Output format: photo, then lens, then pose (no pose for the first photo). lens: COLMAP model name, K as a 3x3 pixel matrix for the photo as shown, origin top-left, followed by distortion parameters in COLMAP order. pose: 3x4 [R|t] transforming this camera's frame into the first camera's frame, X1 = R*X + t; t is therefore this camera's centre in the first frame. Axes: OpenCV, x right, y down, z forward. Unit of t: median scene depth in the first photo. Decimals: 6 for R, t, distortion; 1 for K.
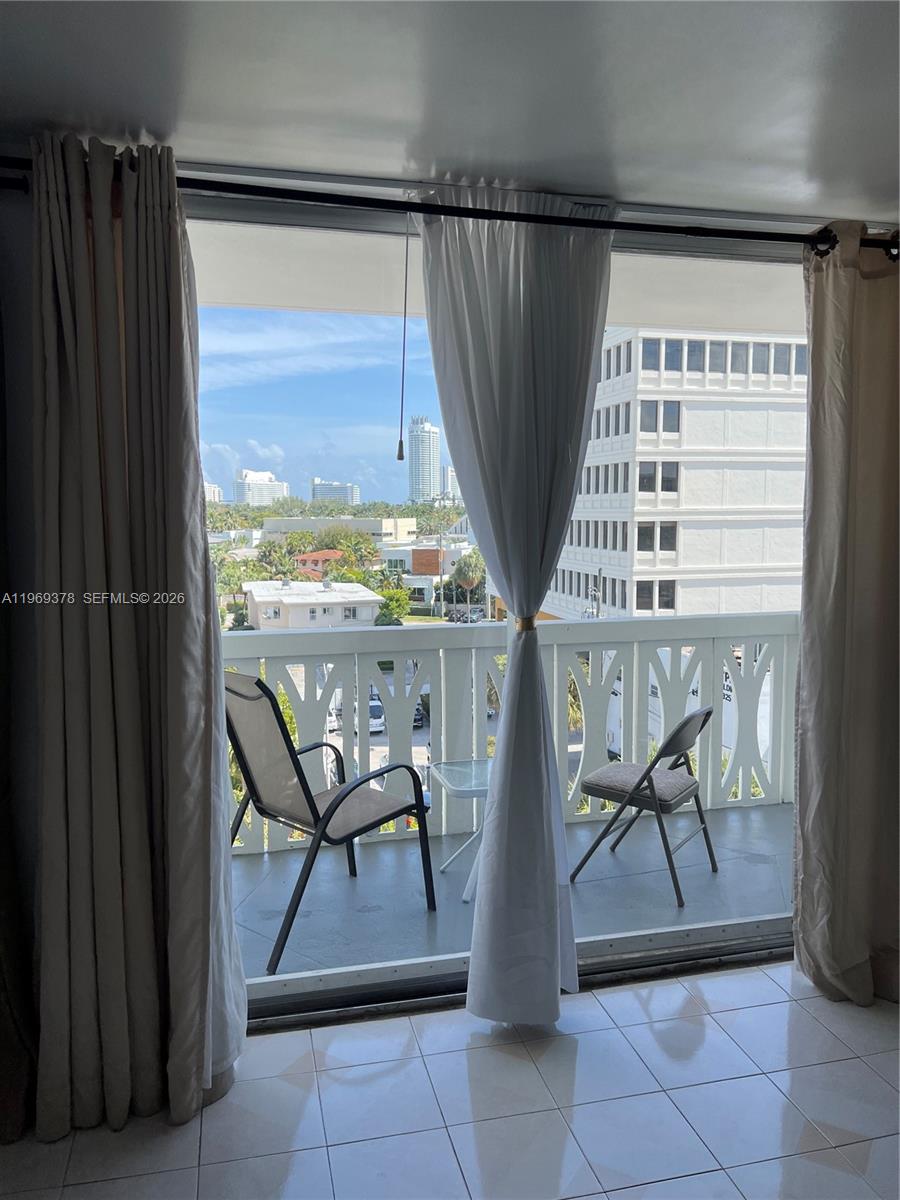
lens RADIAL K [[903.5, 0, 448.0], [0, 903.5, 604.9], [0, 0, 1]] dist [0.052993, -0.028755]
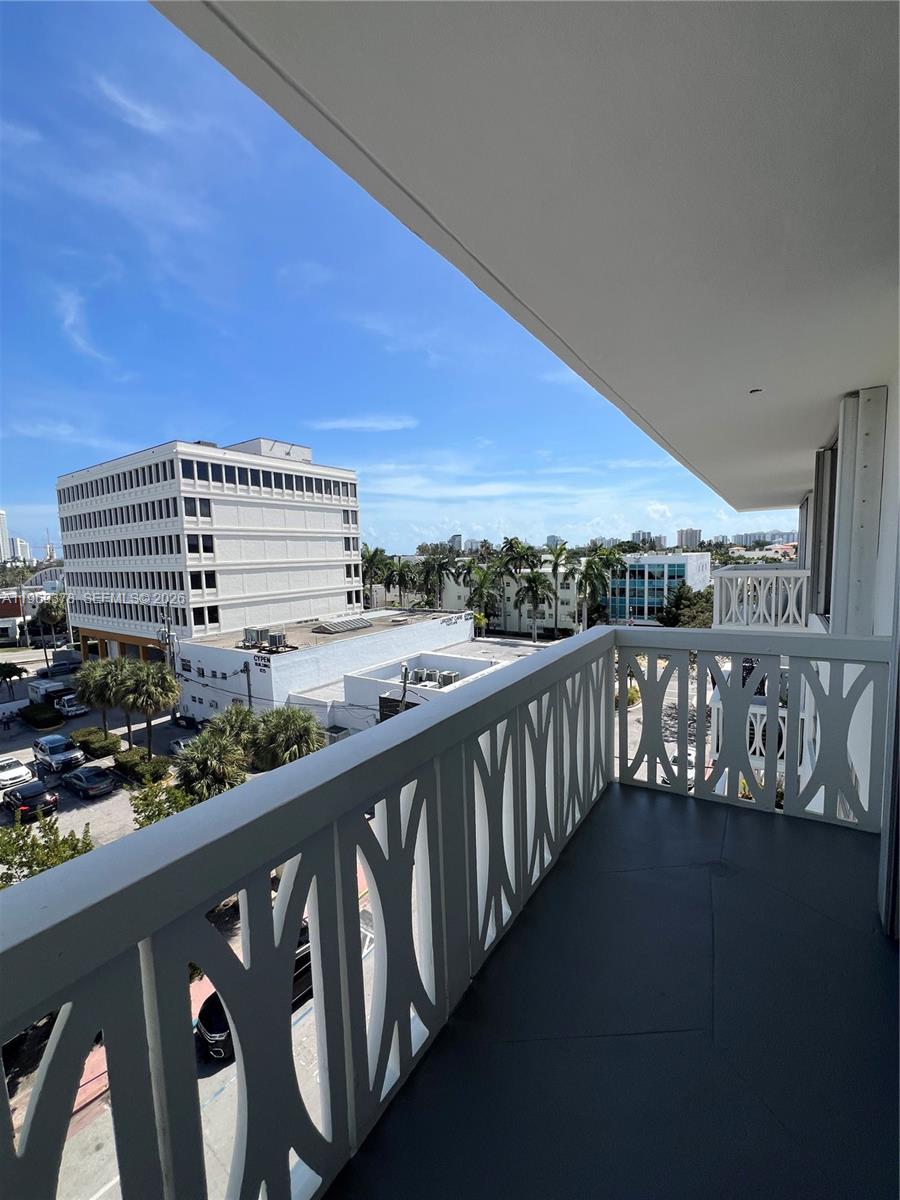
lens RADIAL K [[479.8, 0, 444.3], [0, 479.8, 592.9], [0, 0, 1]] dist [0.005633, -0.003372]
pose [[0.750354, -0.071290, 0.657181, -0.014405], [0.098256, 0.995152, -0.004234, -0.005251], [-0.653693, 0.067749, 0.753721, 0.059436]]
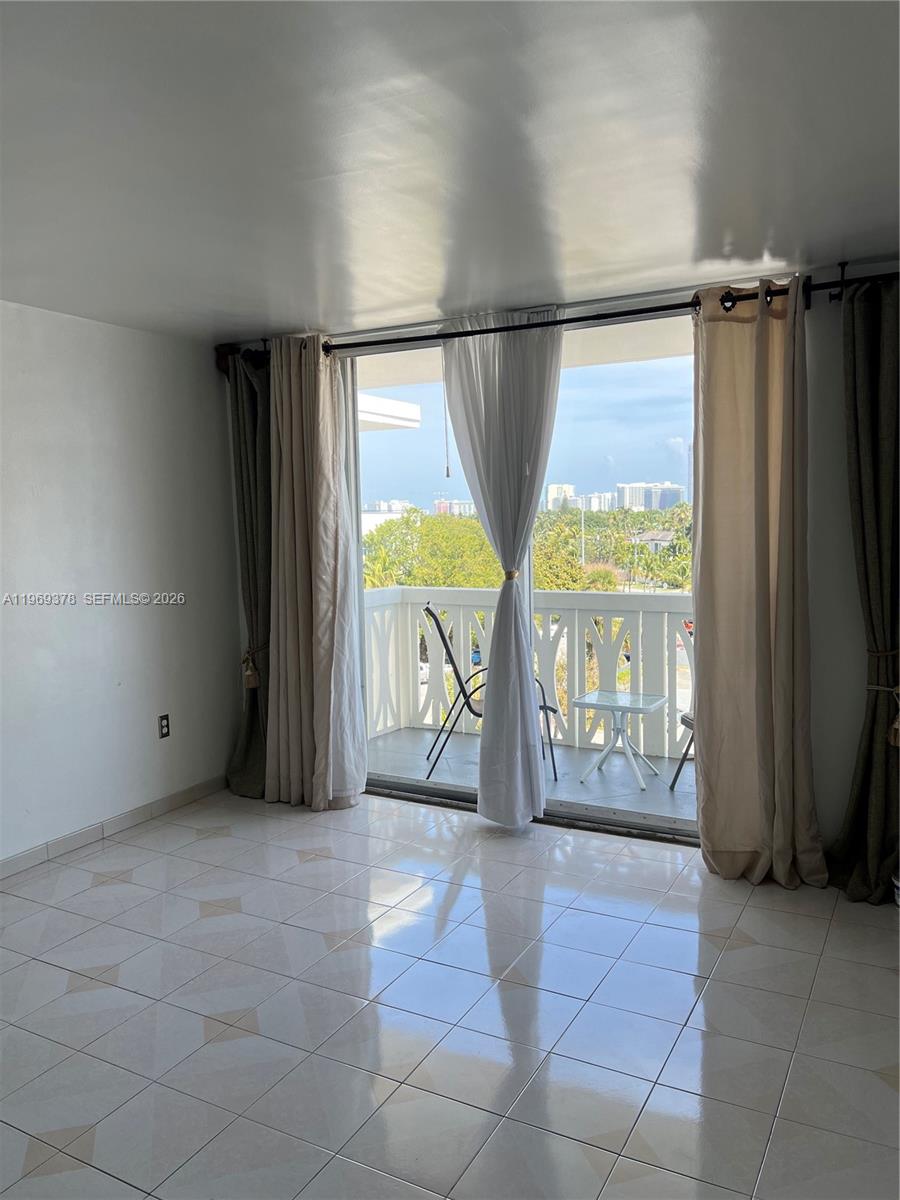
lens RADIAL K [[903.5, 0, 431.9], [0, 903.5, 599.0], [0, 0, 1]] dist [0.052993, -0.028755]
pose [[0.729414, 0.049065, -0.682310, 0.054017], [-0.053131, 0.998475, 0.015001, 0.002286], [0.682006, 0.025310, 0.730909, -0.013324]]
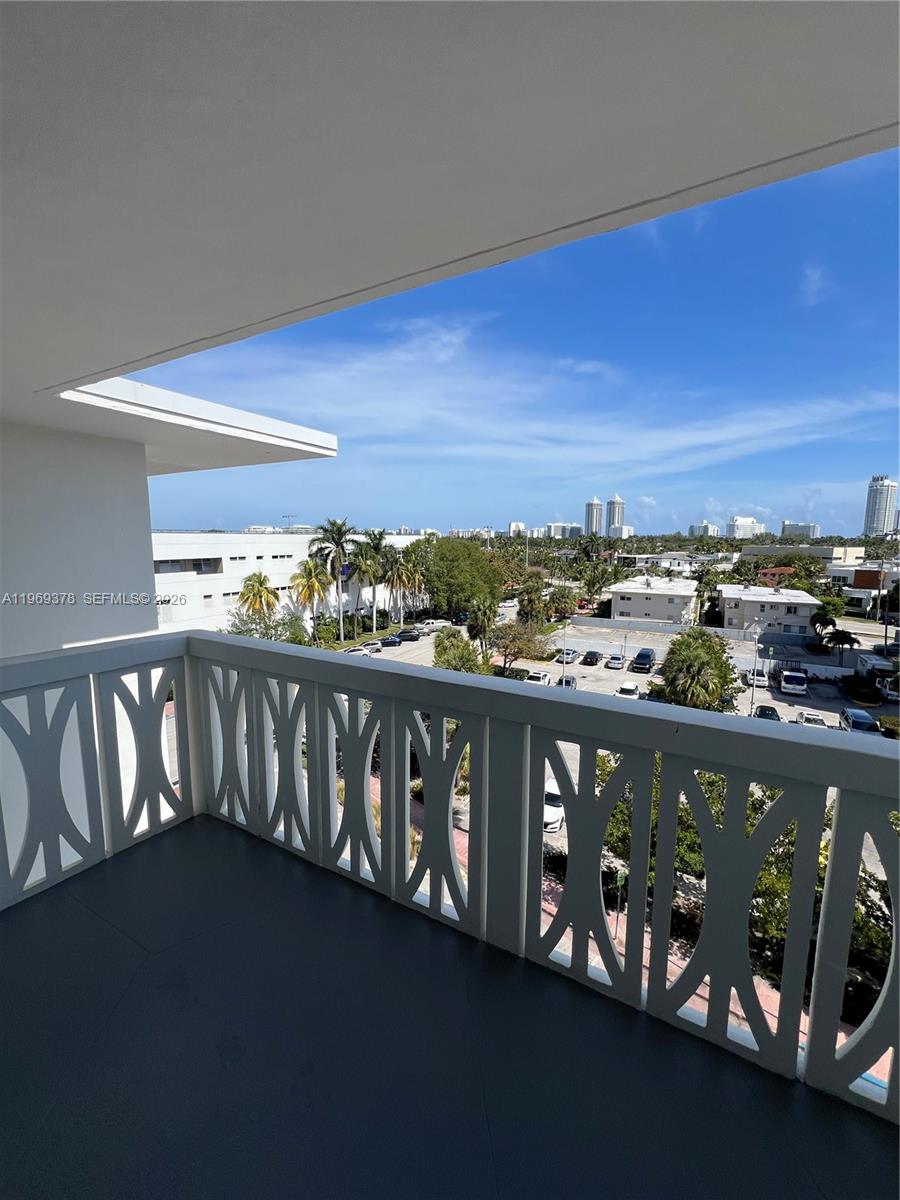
lens RADIAL K [[479.8, 0, 454.0], [0, 479.8, 602.0], [0, 0, 1]] dist [0.005633, -0.003372]
pose [[0.735488, 0.098511, -0.670338, 0.019362], [-0.082012, 0.995043, 0.056247, -0.005472], [0.672556, 0.013607, 0.739922, 0.055890]]
